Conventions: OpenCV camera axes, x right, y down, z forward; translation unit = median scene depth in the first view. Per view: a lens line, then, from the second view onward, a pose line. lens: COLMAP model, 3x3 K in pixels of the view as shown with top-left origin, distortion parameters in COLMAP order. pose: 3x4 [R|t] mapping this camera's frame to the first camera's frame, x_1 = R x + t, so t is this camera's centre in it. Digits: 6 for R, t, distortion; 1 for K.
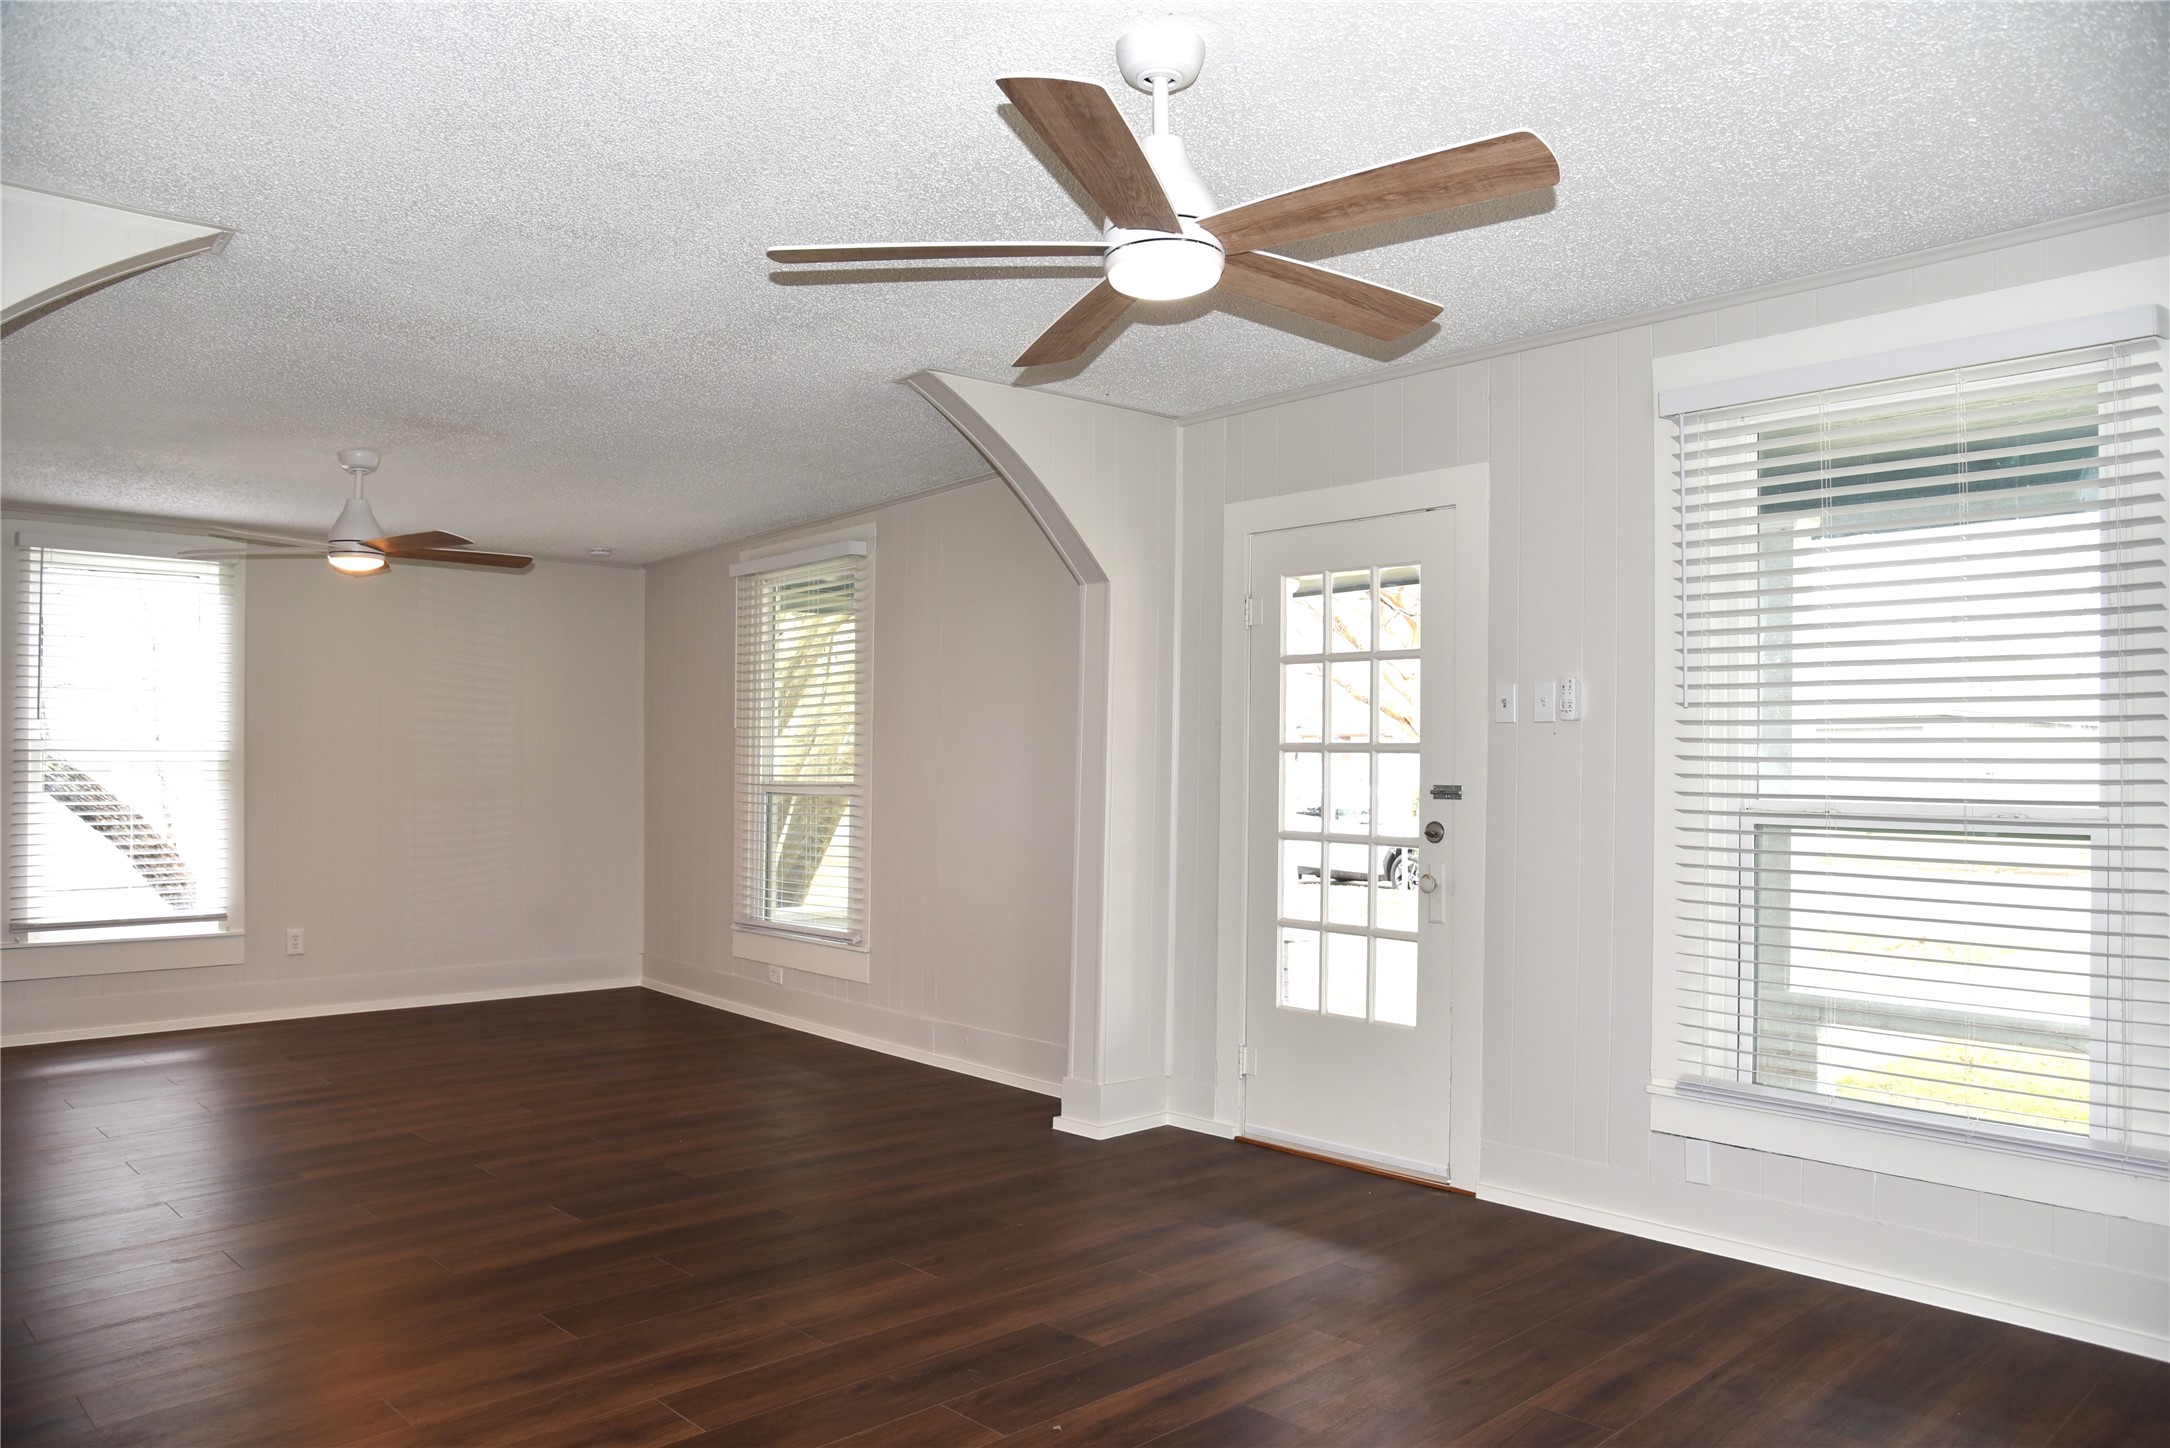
lens RADIAL K [[1520.5, 0, 1081.3], [0, 1520.5, 727.5], [0, 0, 1]] dist [-0.095422, 0.046057]
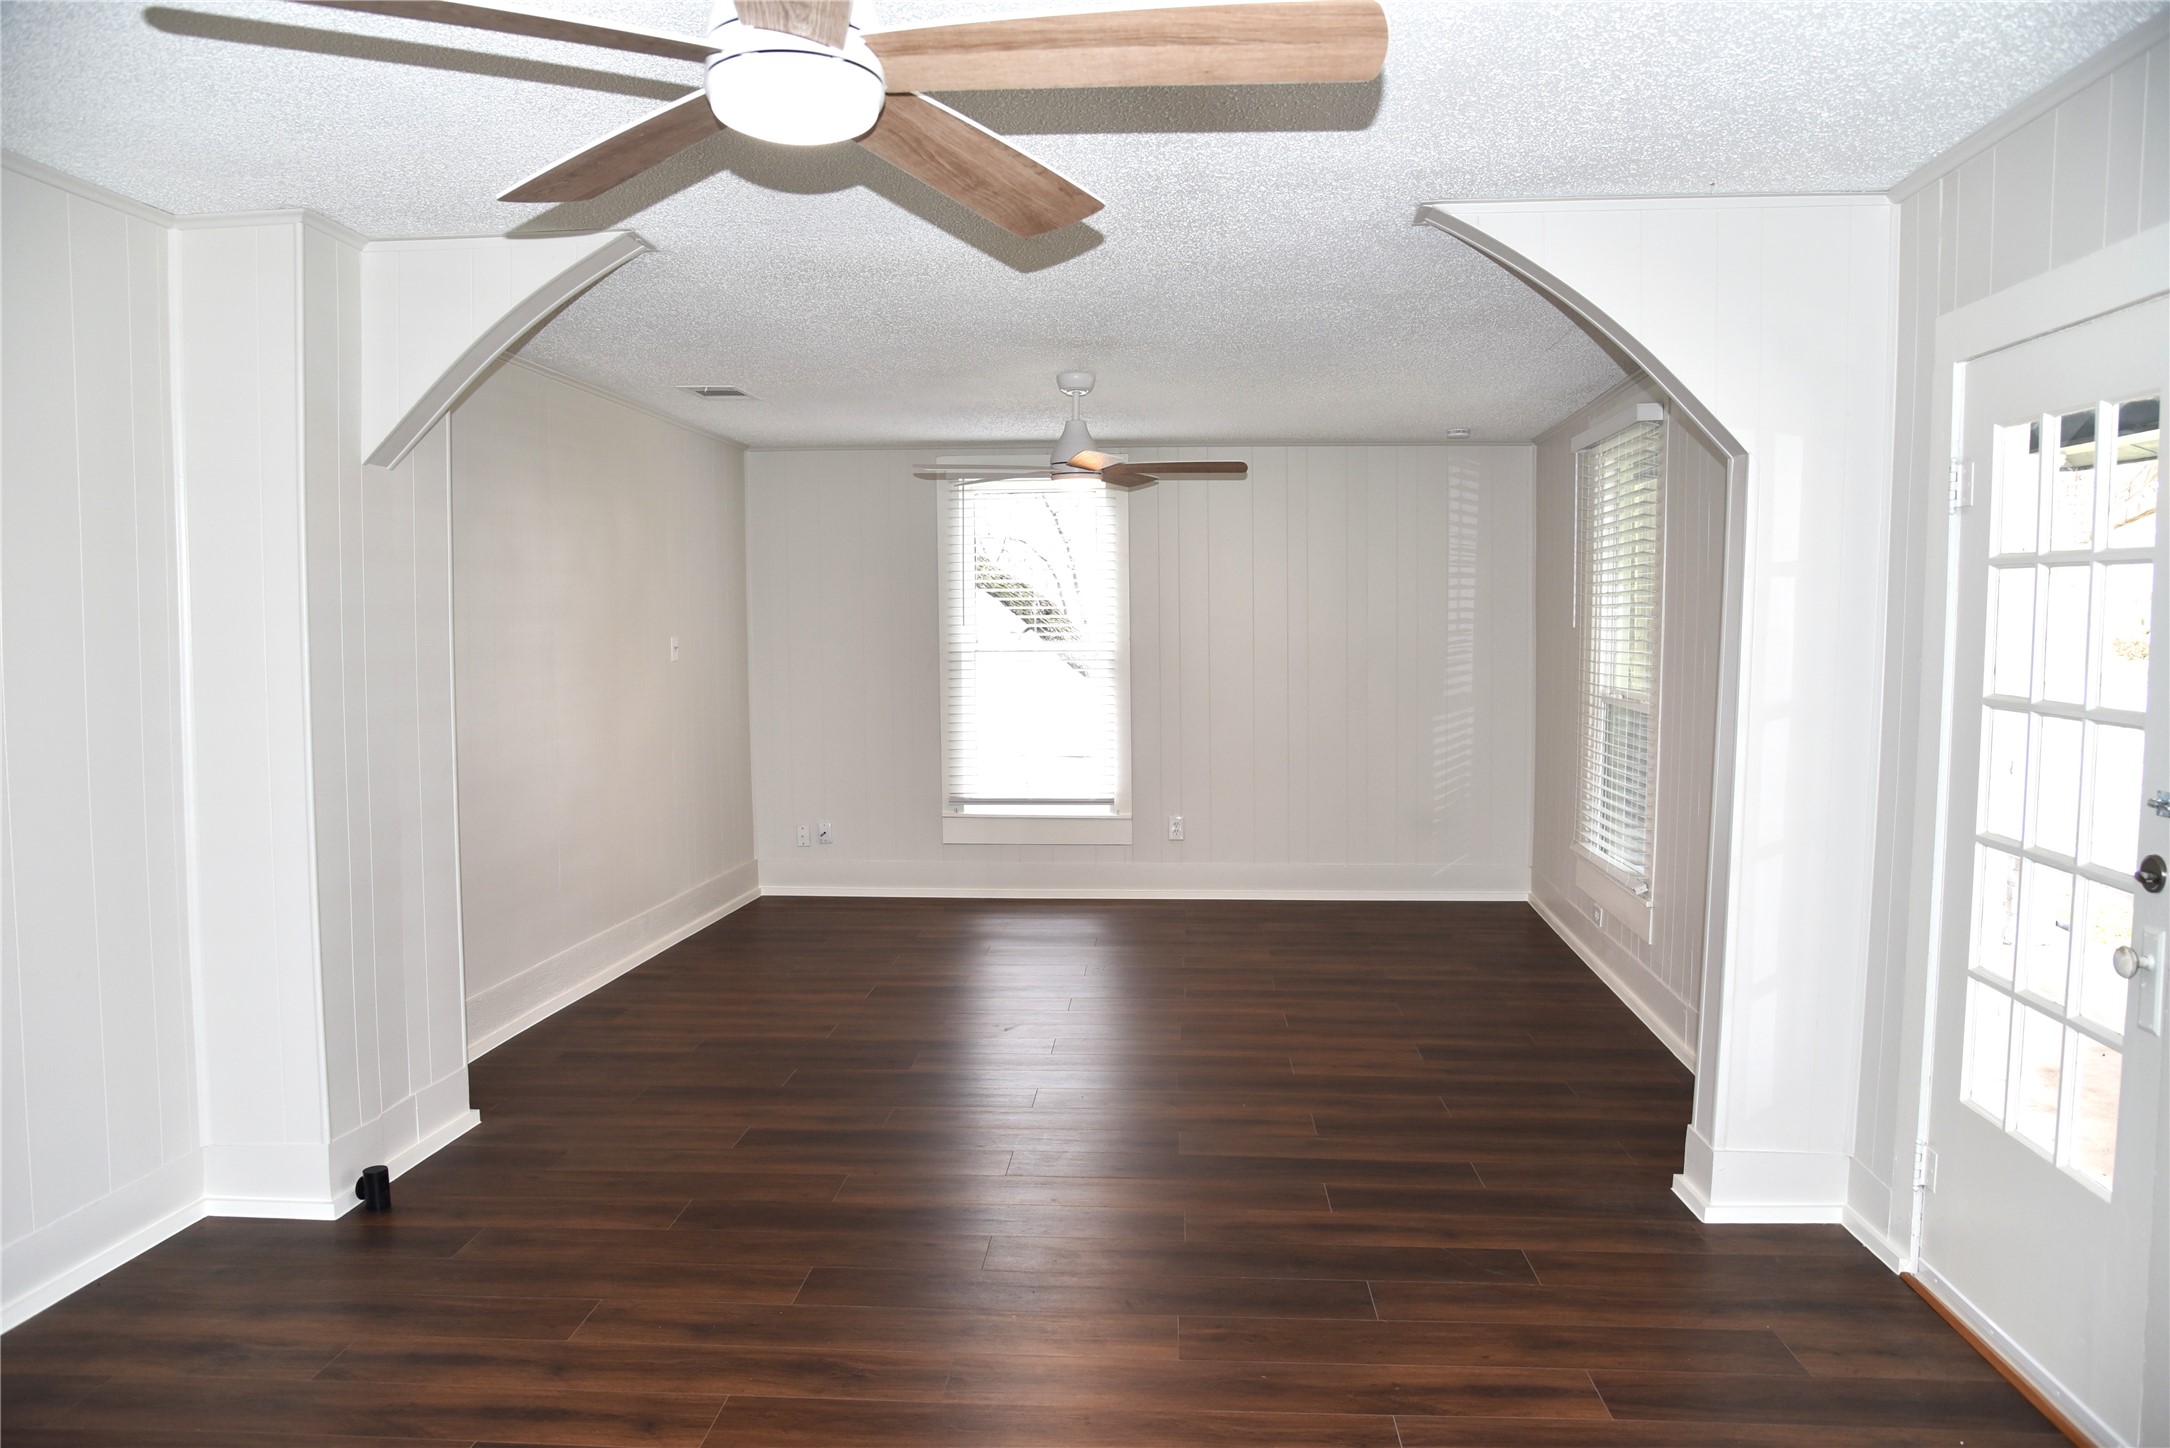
lens RADIAL K [[1520.5, 0, 1081.3], [0, 1520.5, 727.5], [0, 0, 1]] dist [-0.095422, 0.046057]
pose [[0.682870, 0.048782, -0.728910, 0.317138], [0.022885, 0.995850, 0.088085, -0.038093], [0.730182, -0.076832, 0.678919, 0.301350]]
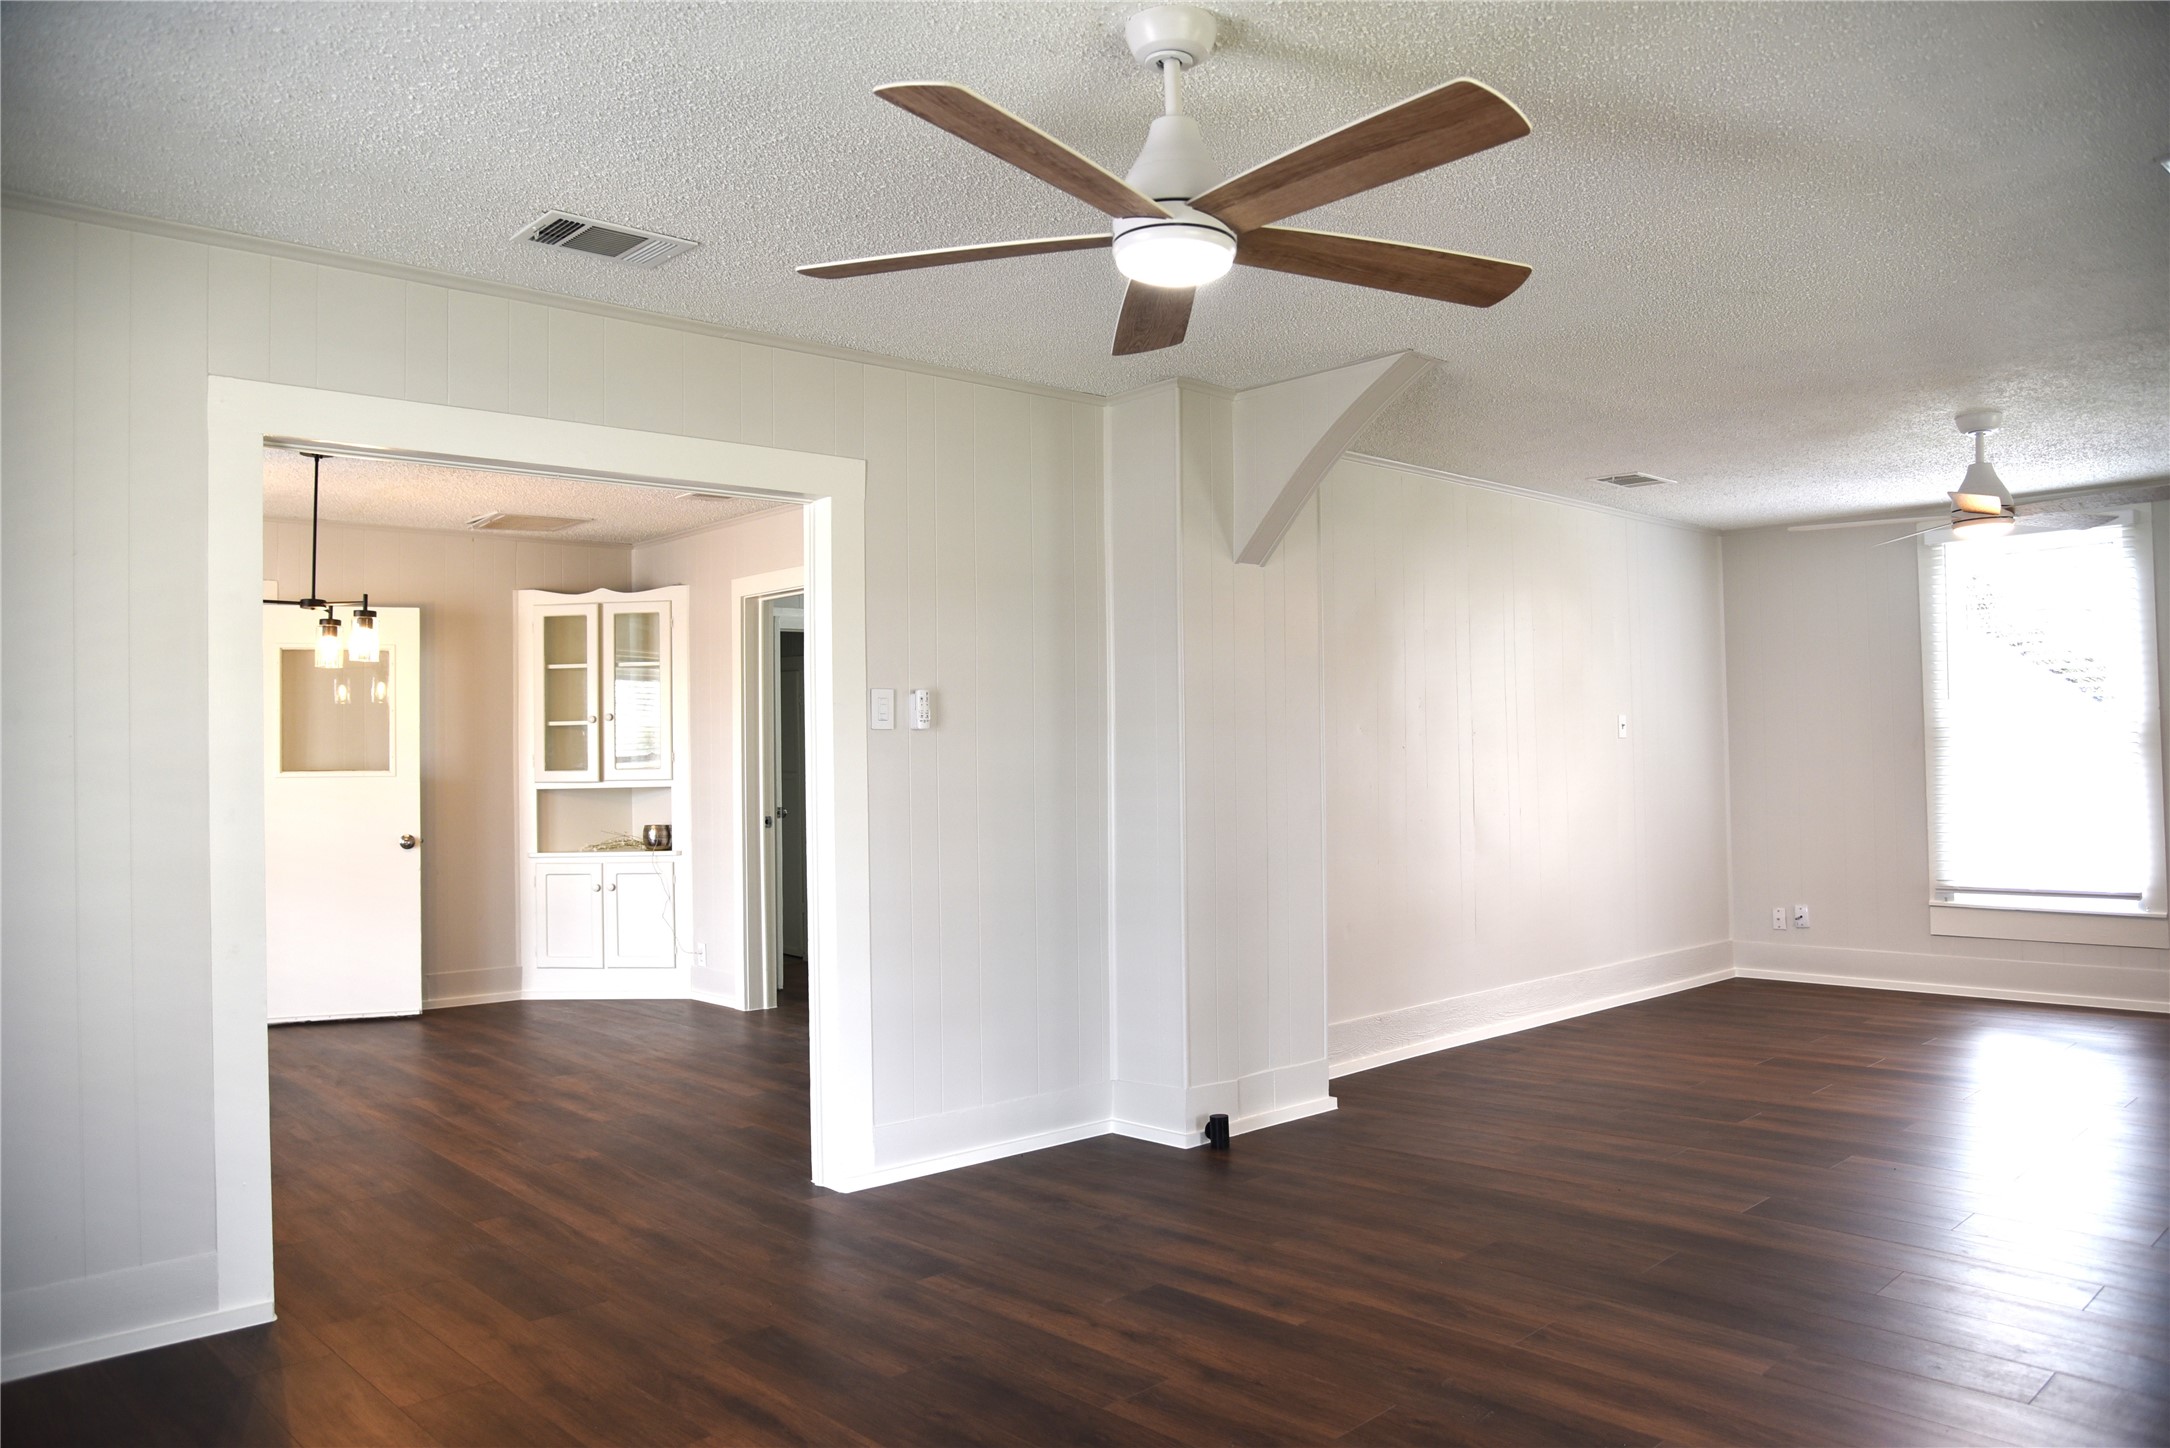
lens RADIAL K [[1520.5, 0, 1081.3], [0, 1520.5, 727.5], [0, 0, 1]] dist [-0.095422, 0.046057]
pose [[-0.002303, -0.018920, -0.999818, 0.502552], [0.046171, 0.998753, -0.019007, 0.008514], [0.998931, -0.046207, -0.001427, 0.454997]]
